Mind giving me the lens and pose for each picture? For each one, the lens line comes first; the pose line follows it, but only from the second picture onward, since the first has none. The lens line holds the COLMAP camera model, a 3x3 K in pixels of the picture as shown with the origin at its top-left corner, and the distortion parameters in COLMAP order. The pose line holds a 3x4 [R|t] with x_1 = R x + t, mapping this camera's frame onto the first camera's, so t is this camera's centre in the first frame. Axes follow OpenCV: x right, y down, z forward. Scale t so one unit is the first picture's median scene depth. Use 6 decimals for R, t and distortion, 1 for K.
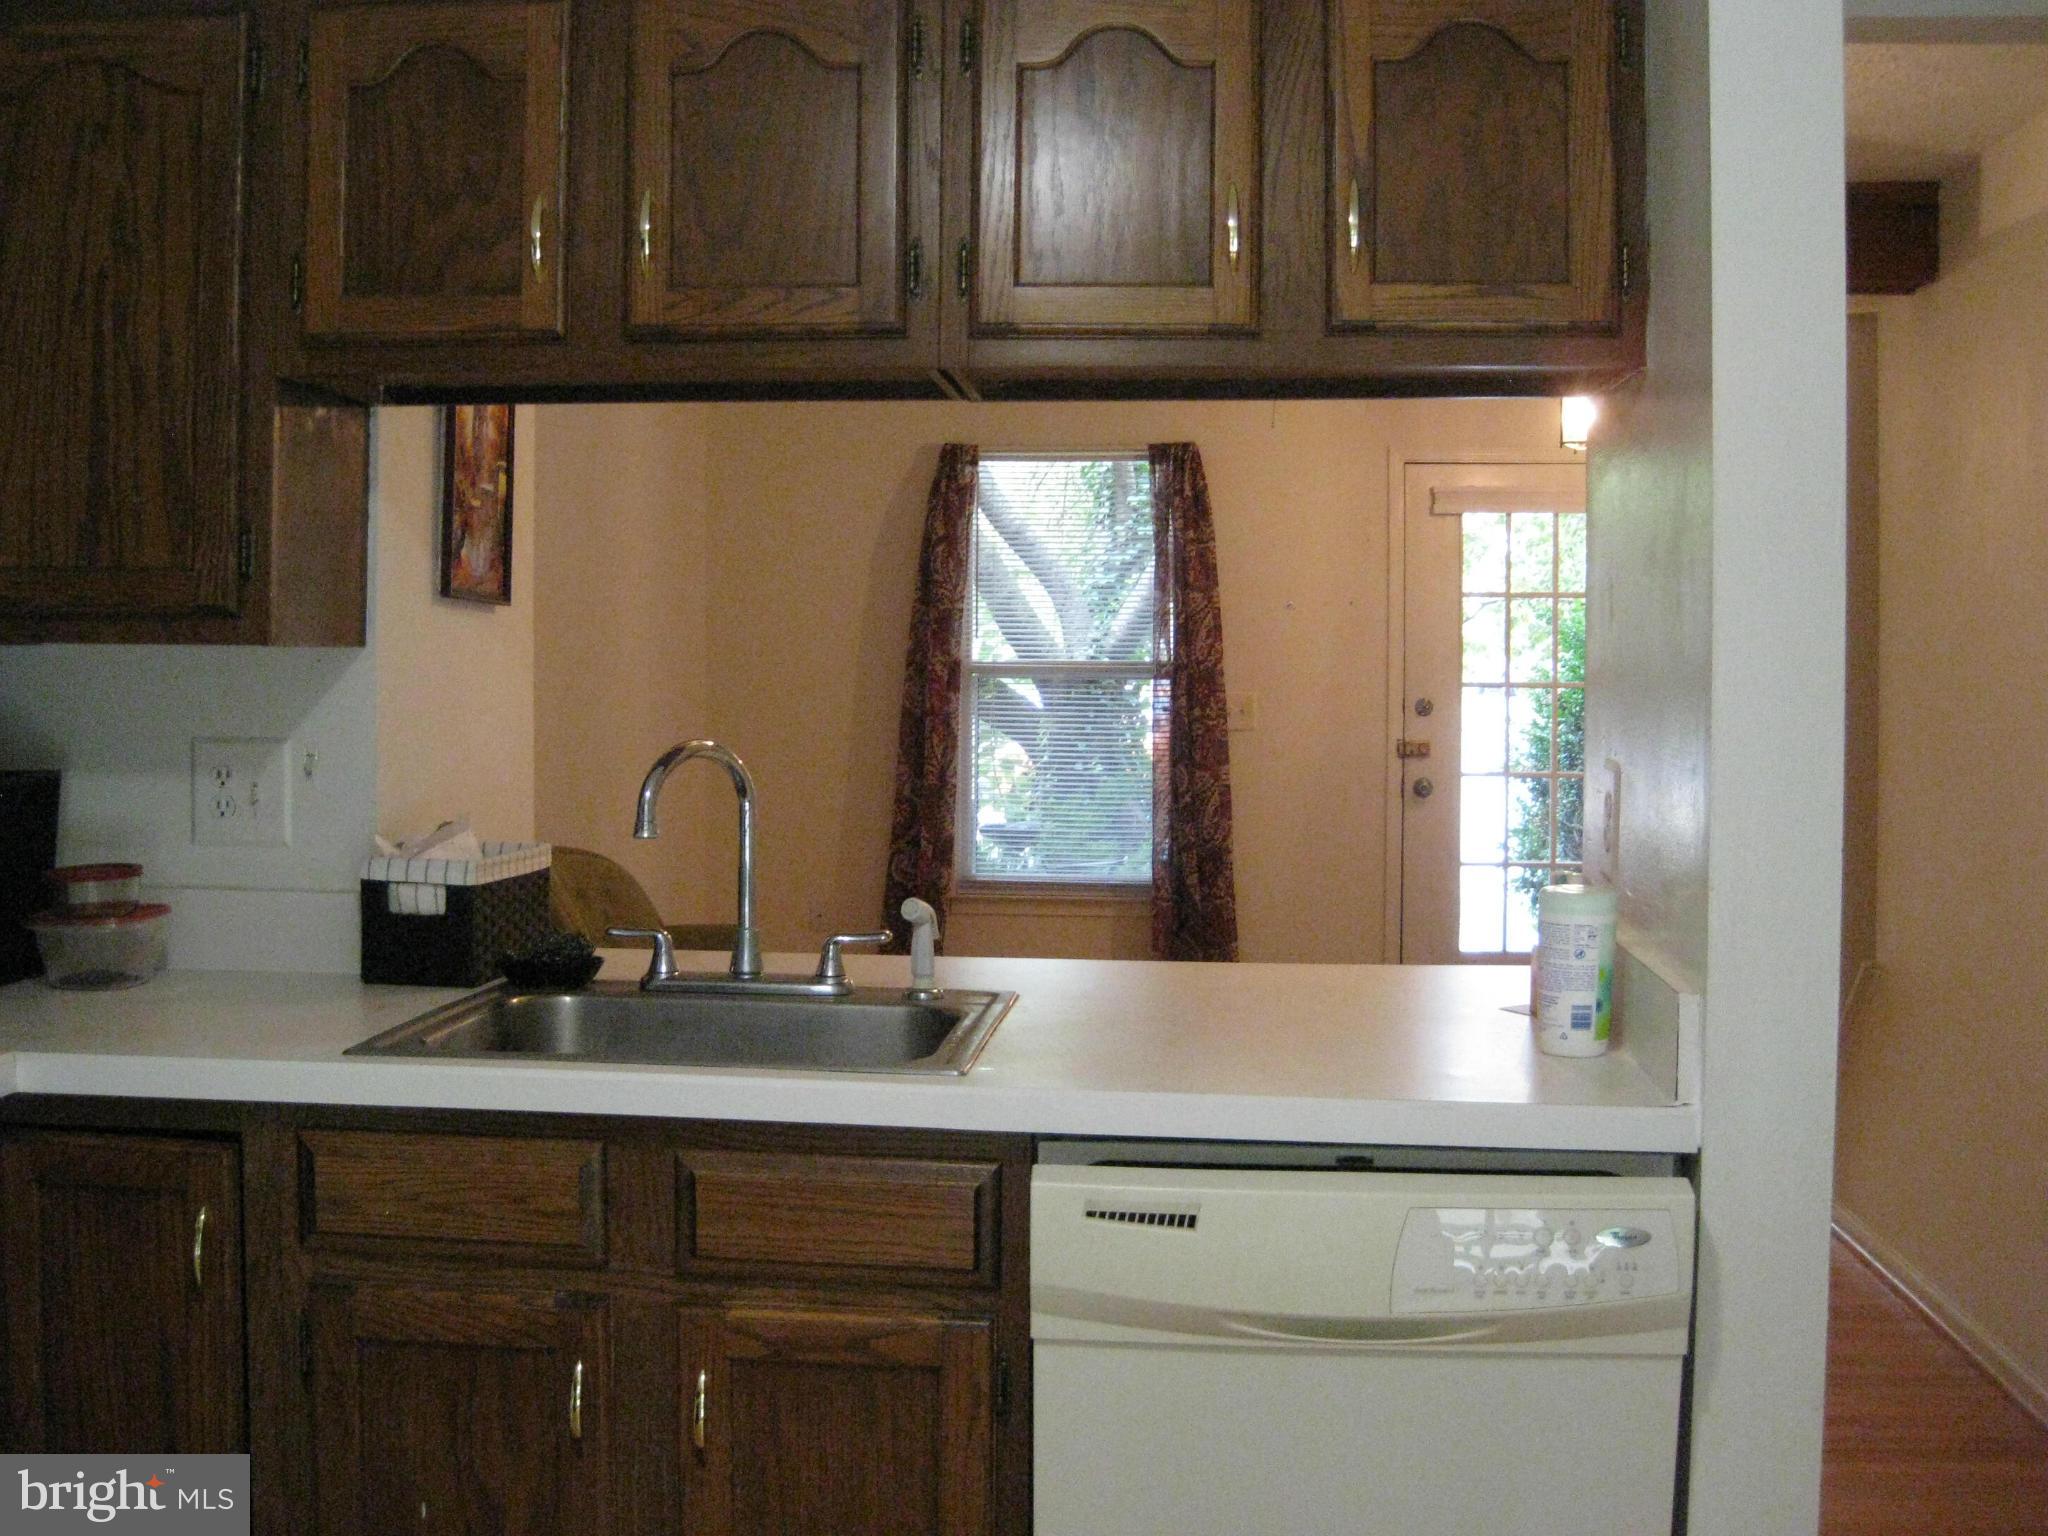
lens RADIAL K [[2282.7, 0, 998.9], [0, 2282.7, 706.4], [0, 0, 1]] dist [-0.133158, 0.000000]
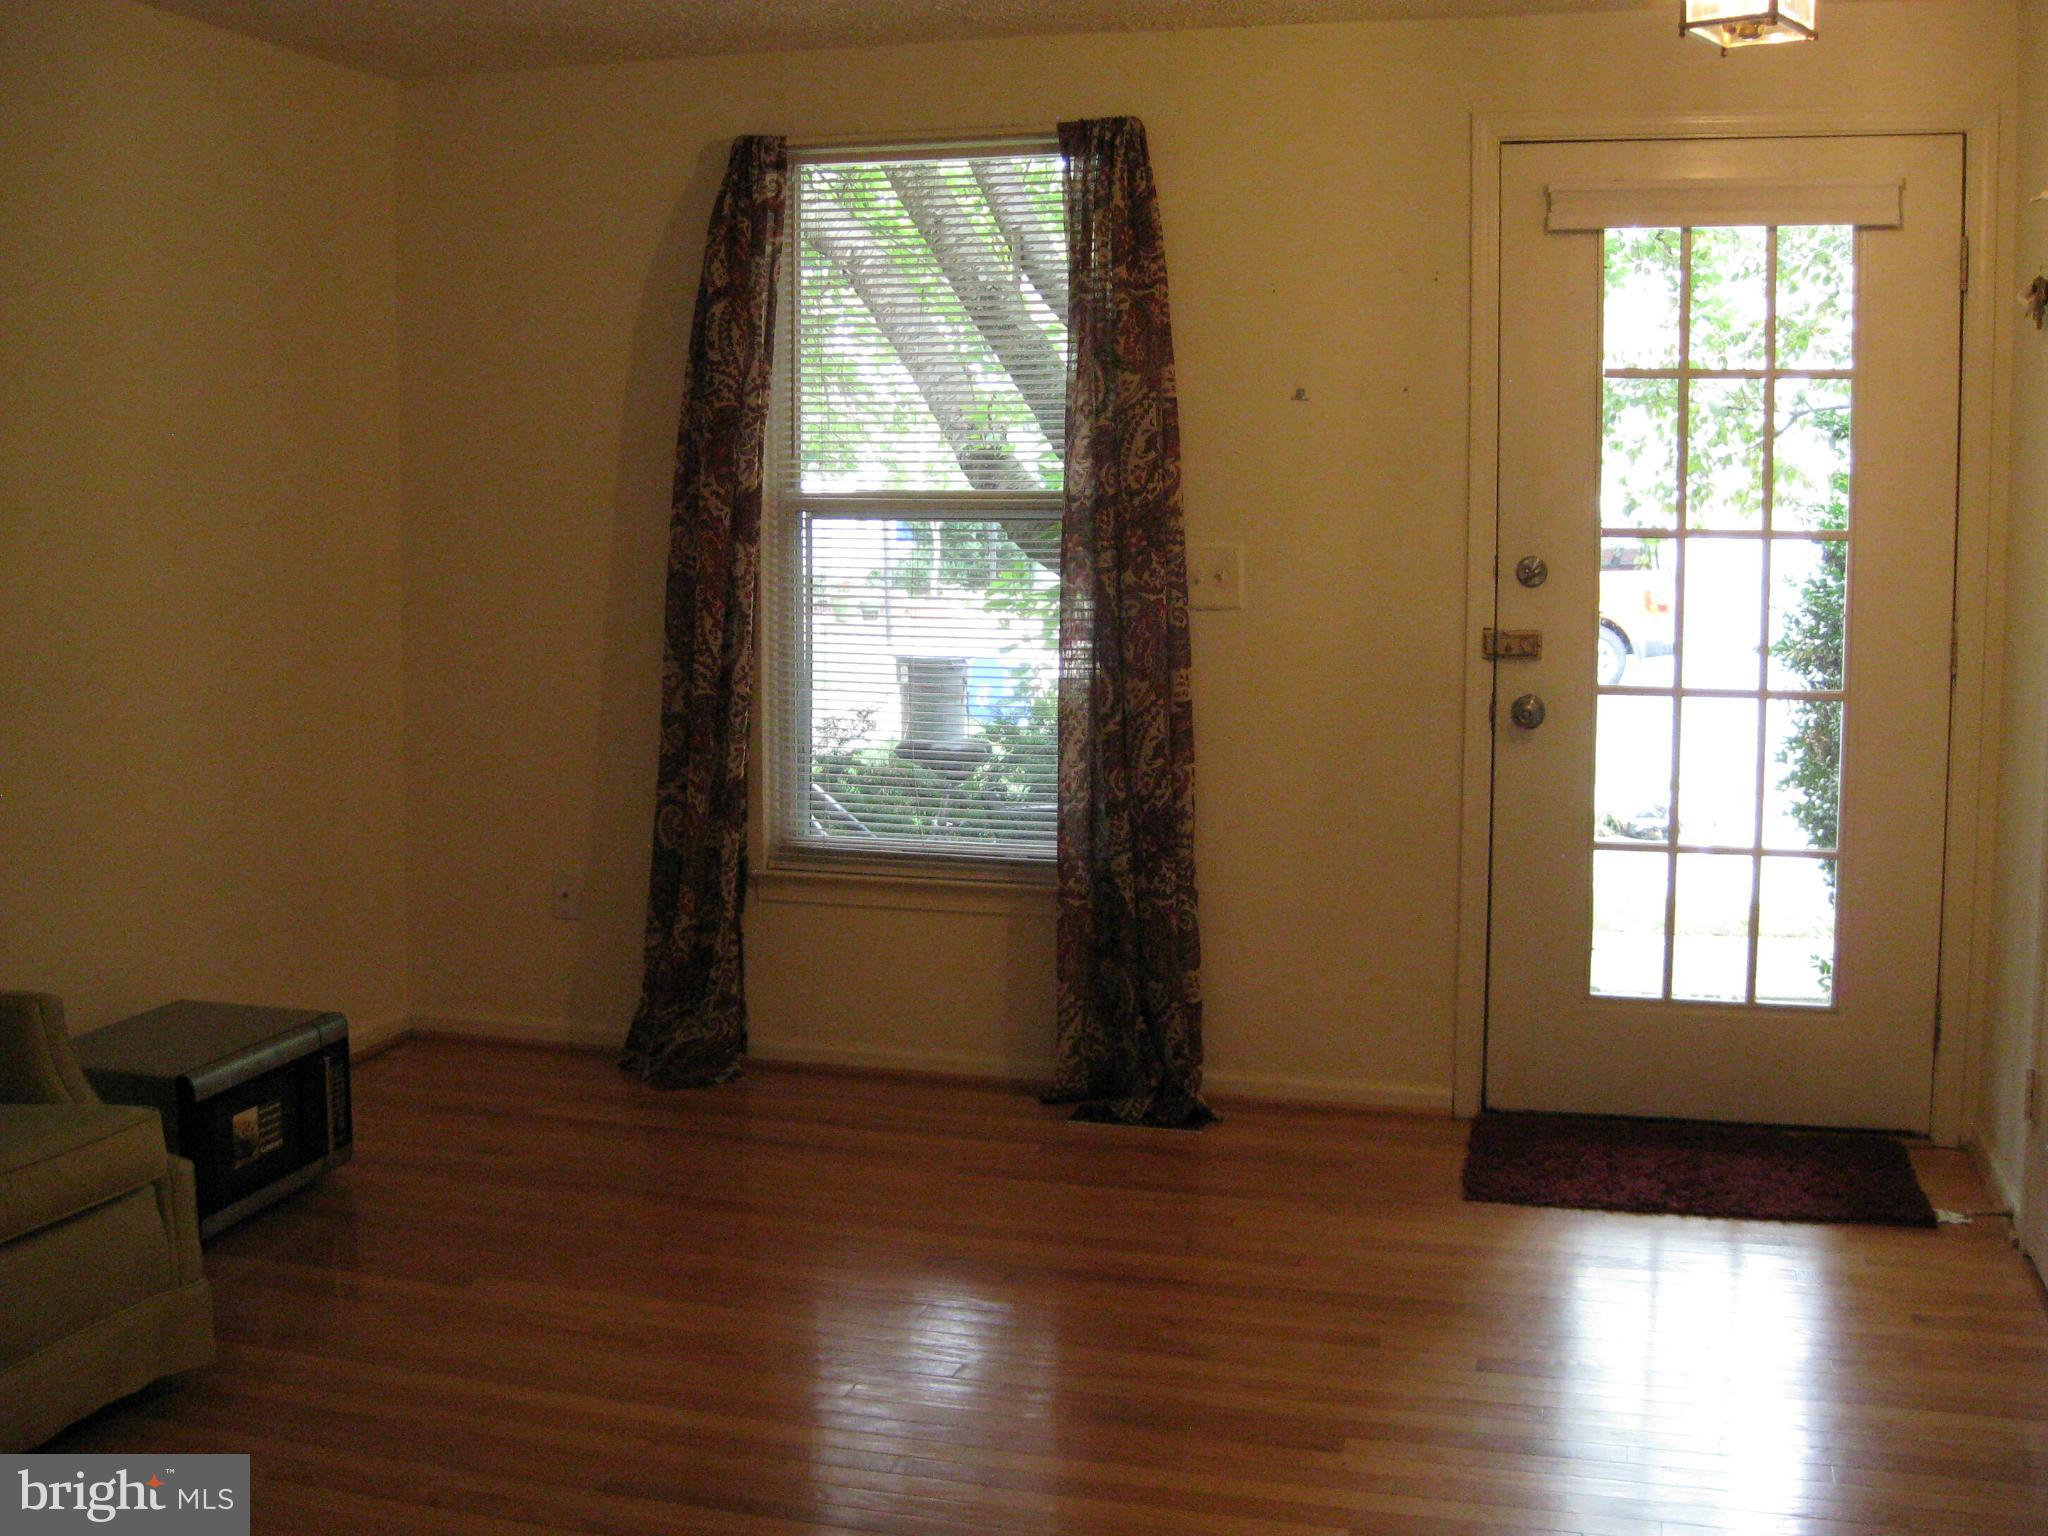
lens RADIAL K [[2282.7, 0, 1015.3], [0, 2282.7, 746.3], [0, 0, 1]] dist [-0.133158, 0.000000]
pose [[0.982028, 0.017318, -0.187937, 0.167404], [-0.002716, 0.996975, 0.077677, 0.000219], [0.188714, -0.075770, 0.979105, 0.414063]]
